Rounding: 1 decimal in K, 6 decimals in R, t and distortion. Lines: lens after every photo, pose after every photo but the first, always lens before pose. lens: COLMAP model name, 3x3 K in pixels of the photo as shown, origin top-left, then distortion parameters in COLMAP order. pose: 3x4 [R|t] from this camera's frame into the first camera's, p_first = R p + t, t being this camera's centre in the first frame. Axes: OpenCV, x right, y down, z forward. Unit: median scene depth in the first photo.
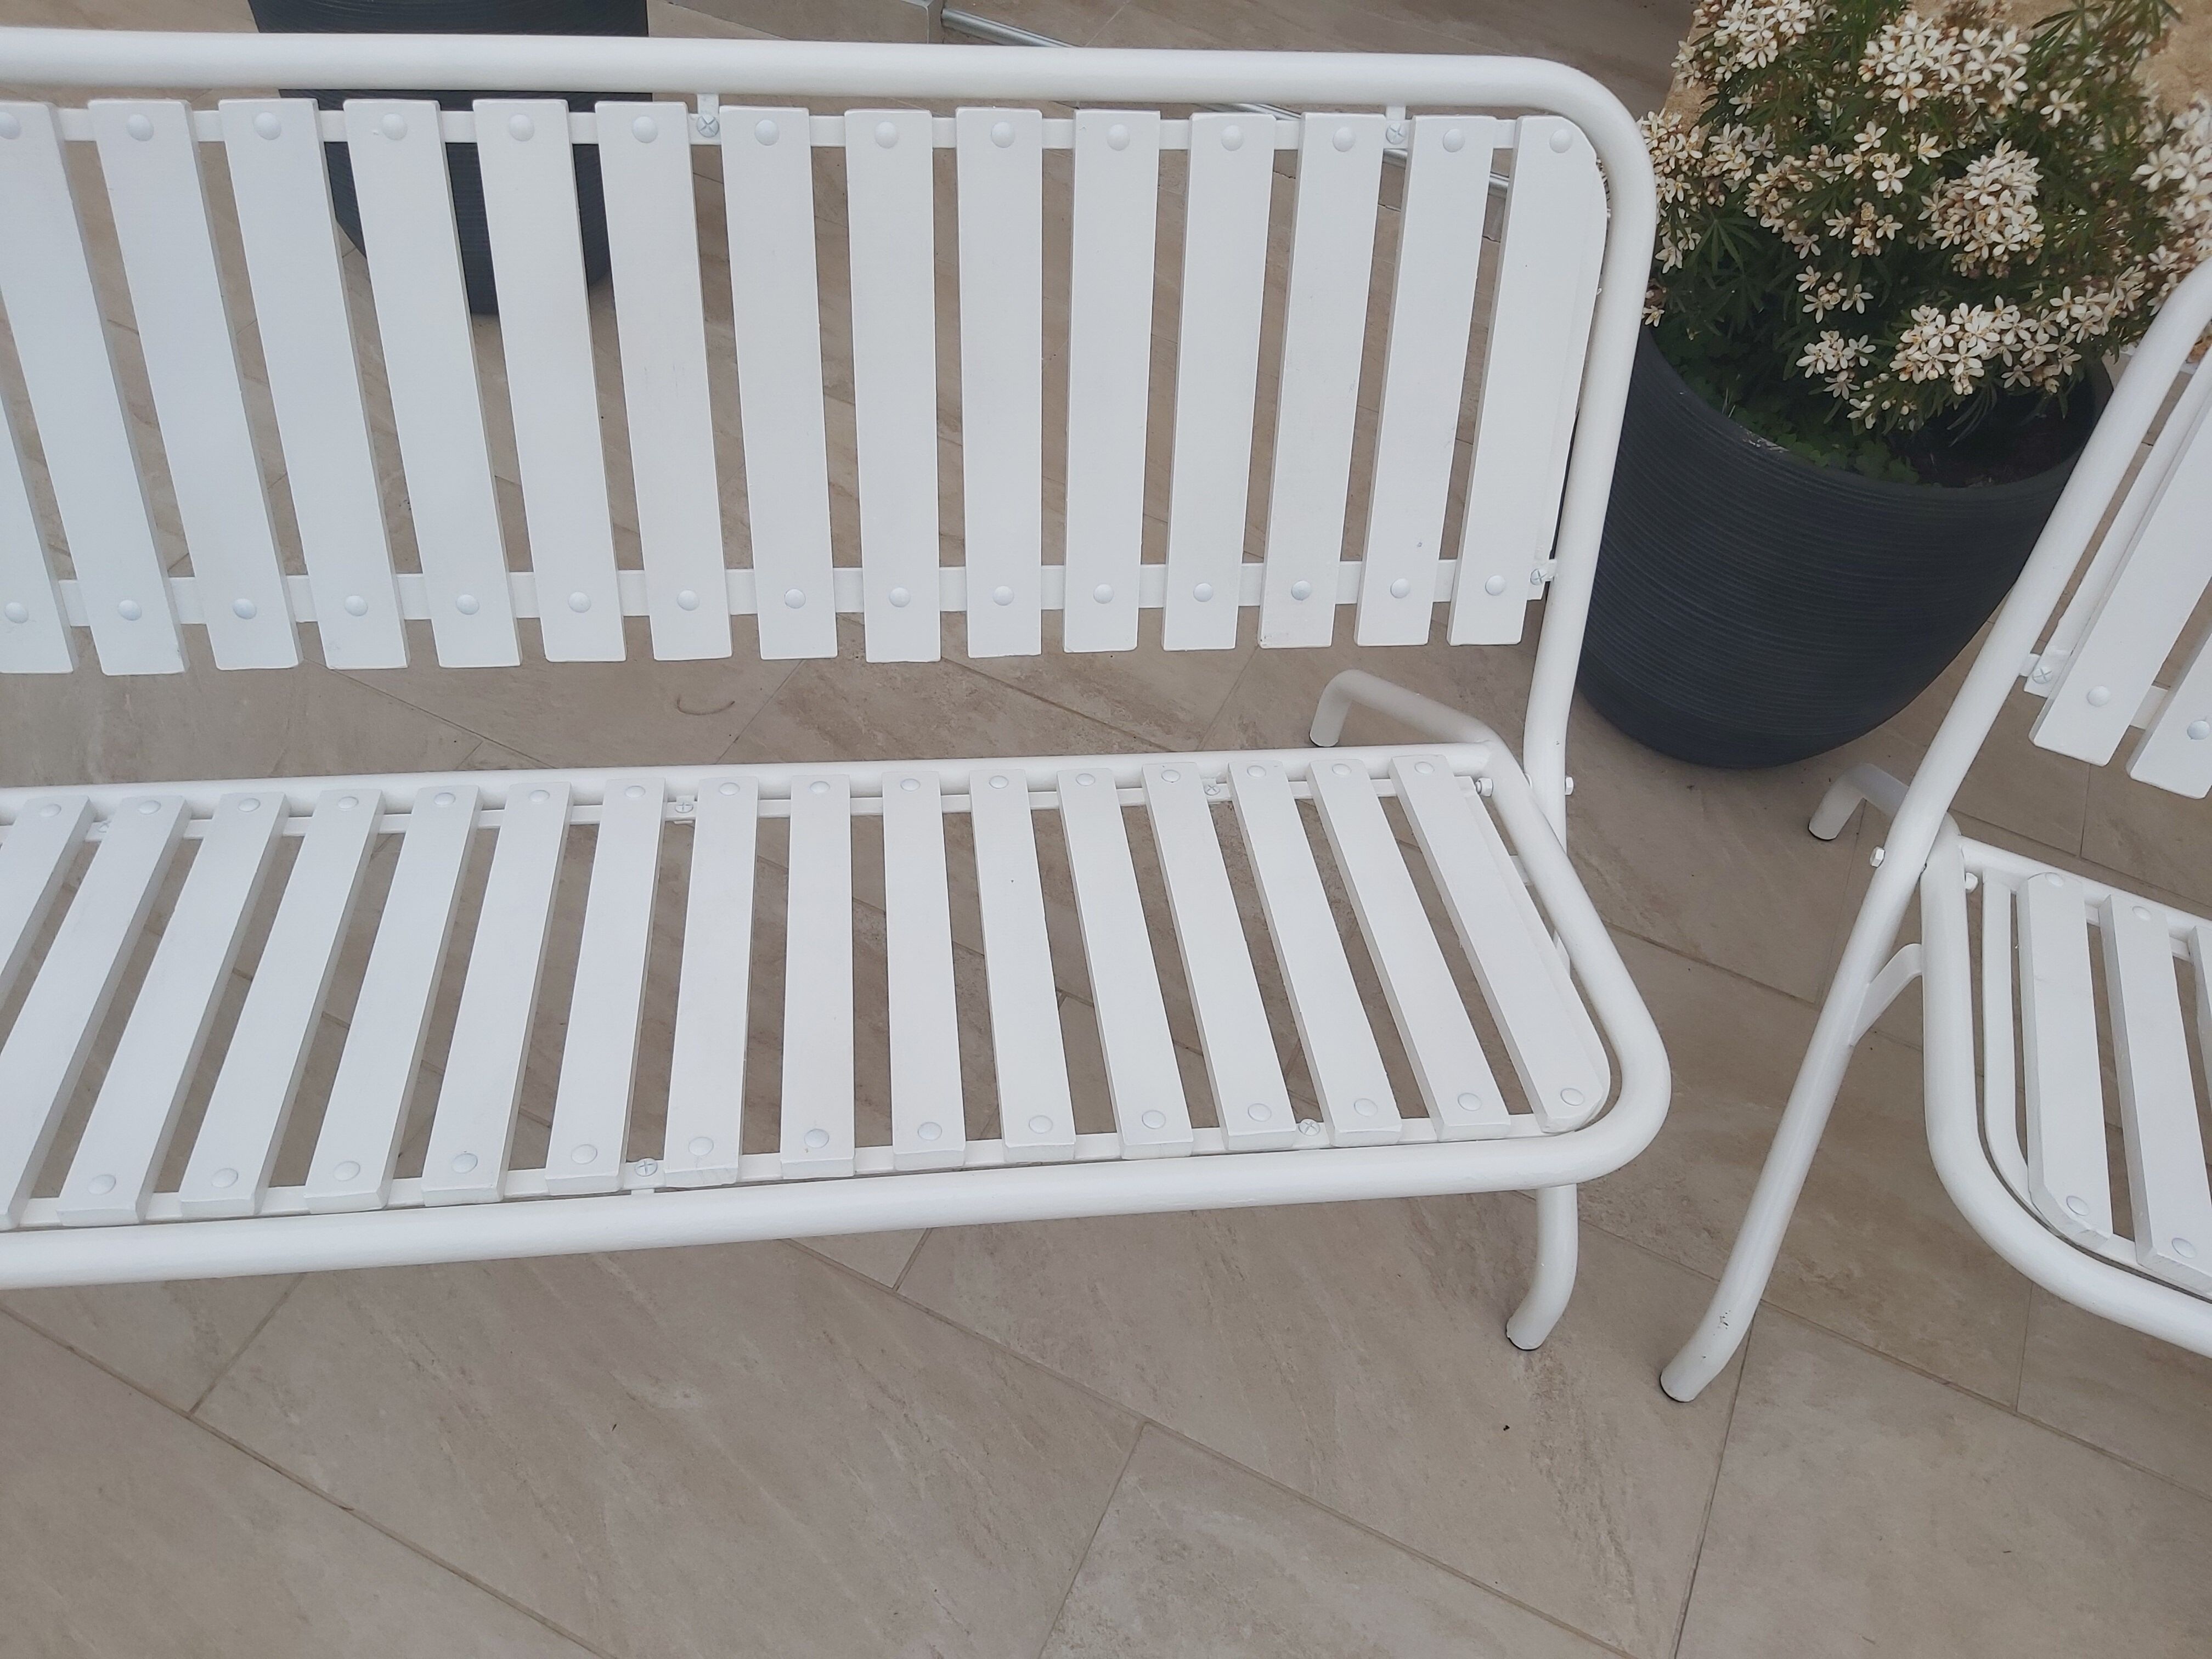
lens RADIAL K [[1727.0, 0, 1106.0], [0, 1727.0, 829.5], [0, 0, 1]] dist [0.078132, -0.128453]
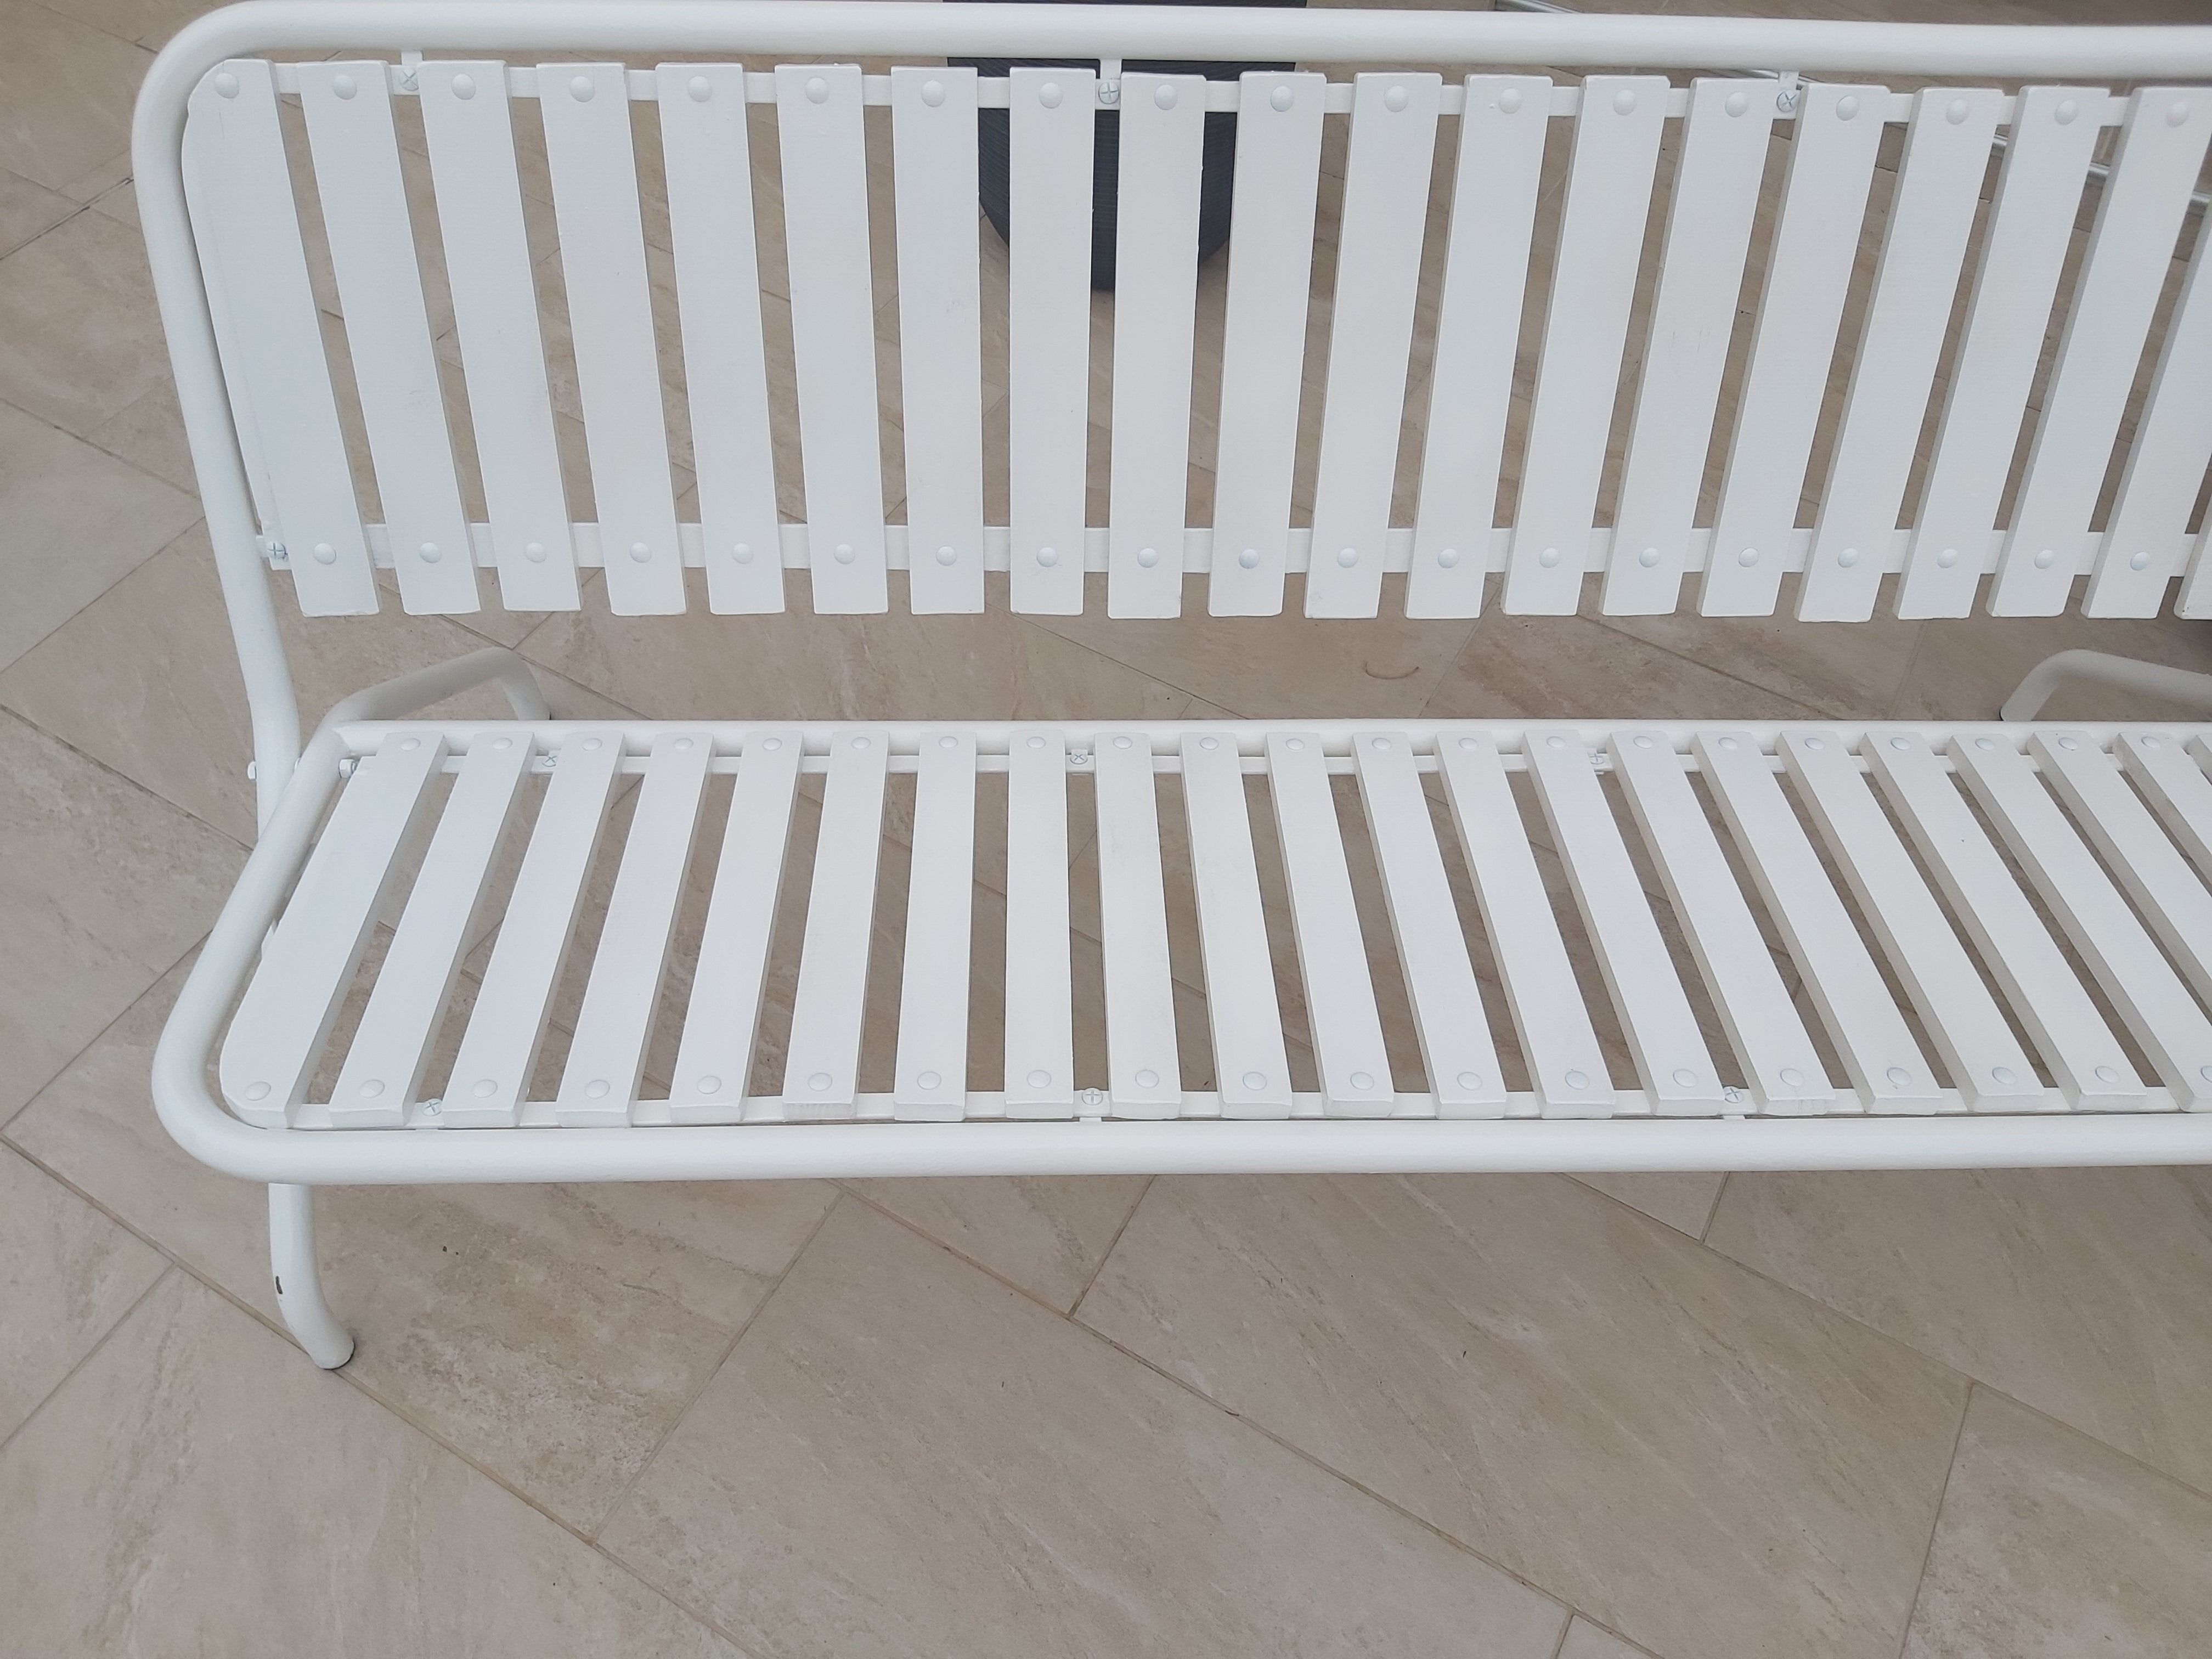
lens RADIAL K [[1706.1, 0, 1106.0], [0, 1706.1, 829.5], [0, 0, 1]] dist [0.062421, -0.118291]
pose [[0.996071, 0.037533, -0.080211, -0.404484], [-0.035623, 0.999050, 0.025106, 0.009401], [0.081077, -0.022150, 0.996462, -0.035618]]
